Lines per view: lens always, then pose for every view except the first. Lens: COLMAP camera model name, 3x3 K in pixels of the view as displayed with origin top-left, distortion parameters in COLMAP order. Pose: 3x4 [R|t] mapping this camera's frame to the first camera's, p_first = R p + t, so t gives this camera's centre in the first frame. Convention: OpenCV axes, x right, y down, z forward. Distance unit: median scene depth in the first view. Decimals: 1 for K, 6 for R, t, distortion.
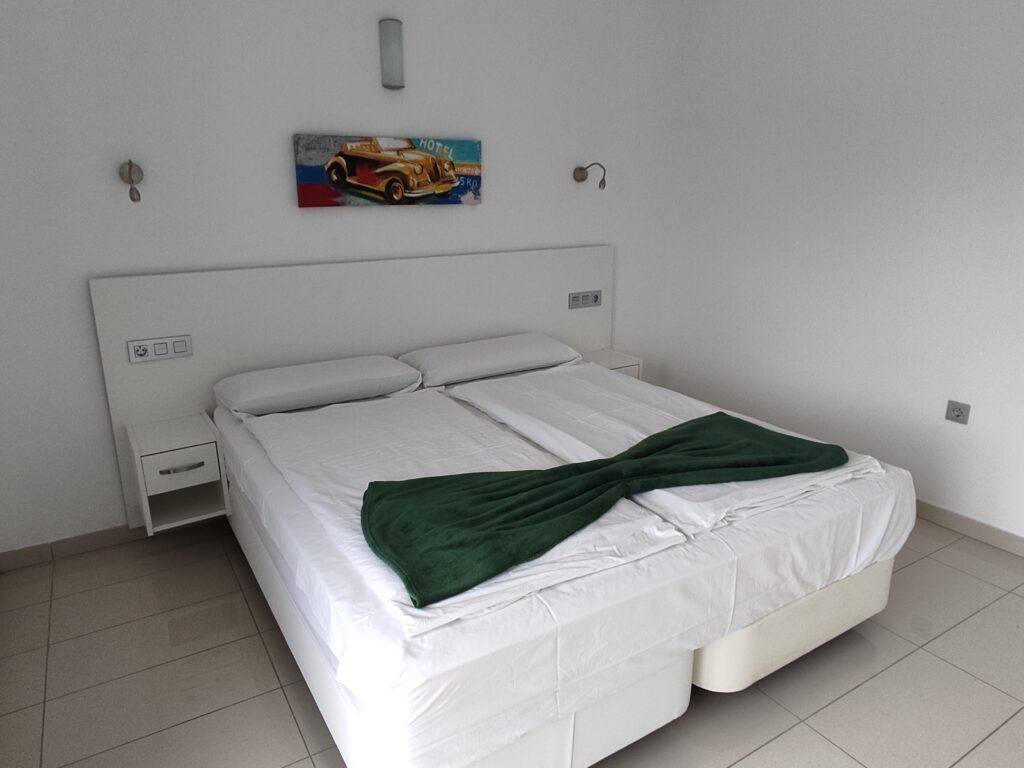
lens RADIAL K [[689.1, 0, 516.0], [0, 689.1, 365.4], [0, 0, 1]] dist [0.026264, -0.000531]
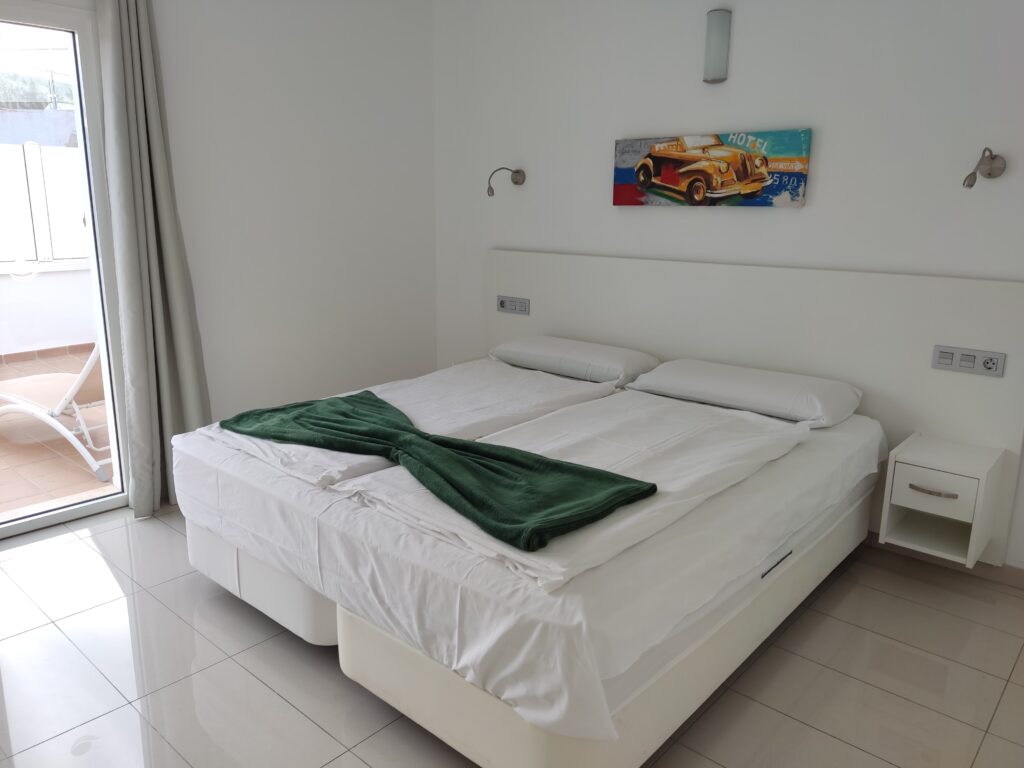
lens RADIAL K [[745.3, 0, 512.0], [0, 745.3, 384.0], [0, 0, 1]] dist [0.050803, -0.000758]
pose [[0.279174, 0.236019, -0.930783, 0.796233], [-0.253531, 0.953043, 0.165621, -0.104918], [0.926166, 0.189746, 0.325903, 0.476922]]
